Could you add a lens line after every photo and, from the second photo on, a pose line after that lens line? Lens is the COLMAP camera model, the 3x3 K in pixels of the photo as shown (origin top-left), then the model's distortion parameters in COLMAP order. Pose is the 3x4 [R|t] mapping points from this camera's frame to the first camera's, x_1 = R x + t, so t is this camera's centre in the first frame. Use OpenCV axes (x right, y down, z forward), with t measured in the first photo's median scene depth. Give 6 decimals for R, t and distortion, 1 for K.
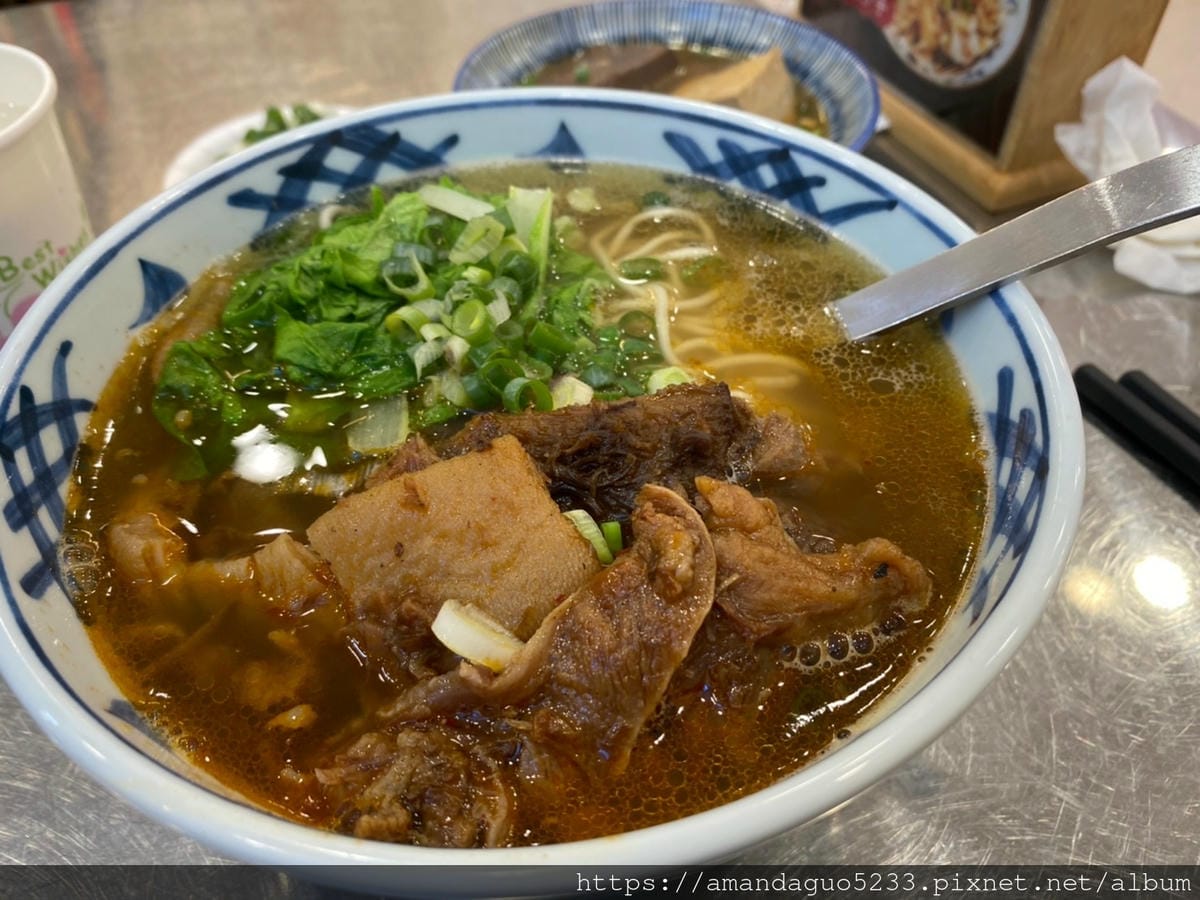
lens RADIAL K [[880.3, 0, 600.0], [0, 880.3, 450.0], [0, 0, 1]] dist [-0.012432, -0.005501]
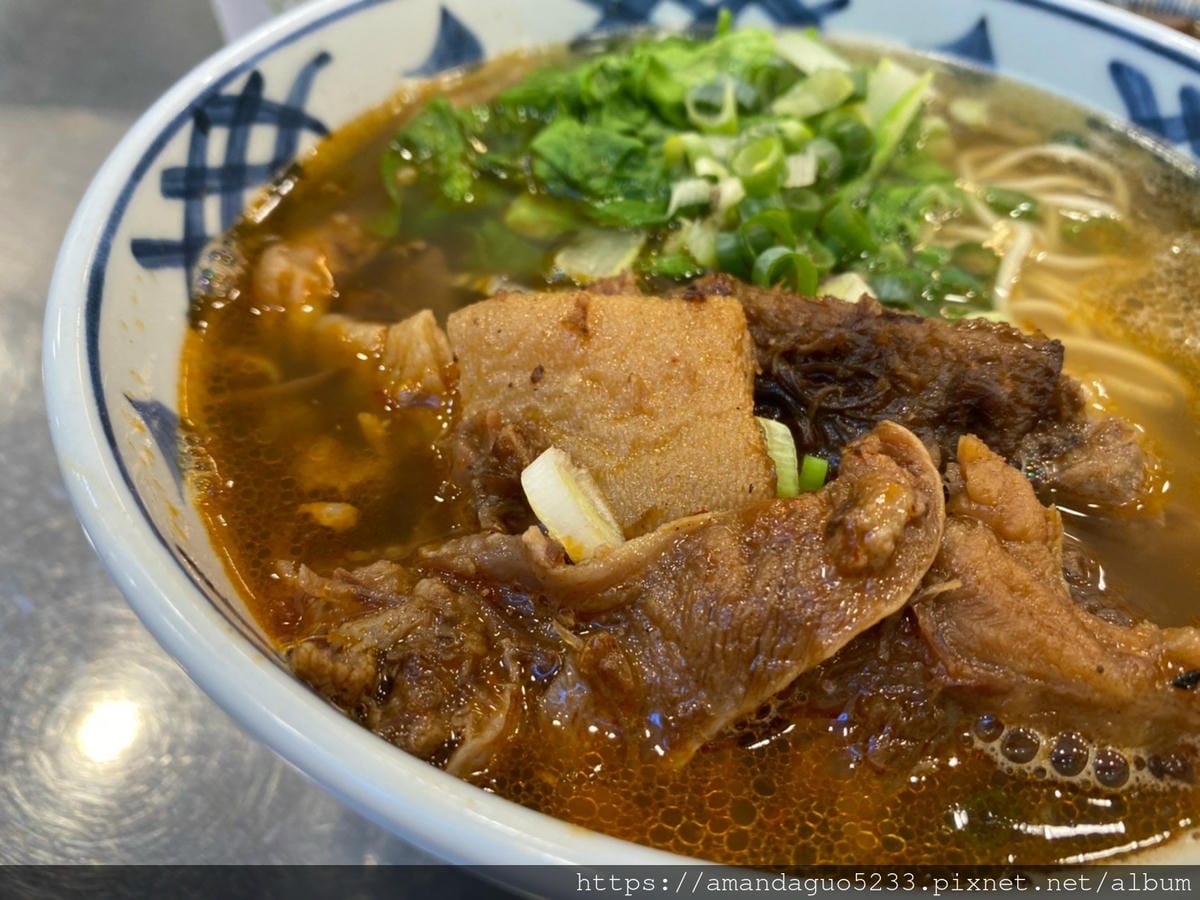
lens RADIAL K [[951.0, 0, 600.0], [0, 951.0, 450.0], [0, 0, 1]] dist [0.043573, -0.133831]
pose [[0.880541, 0.384718, -0.276840, 0.071003], [-0.377710, 0.922419, 0.080486, 0.084457], [0.286327, 0.033694, 0.957539, 0.222038]]
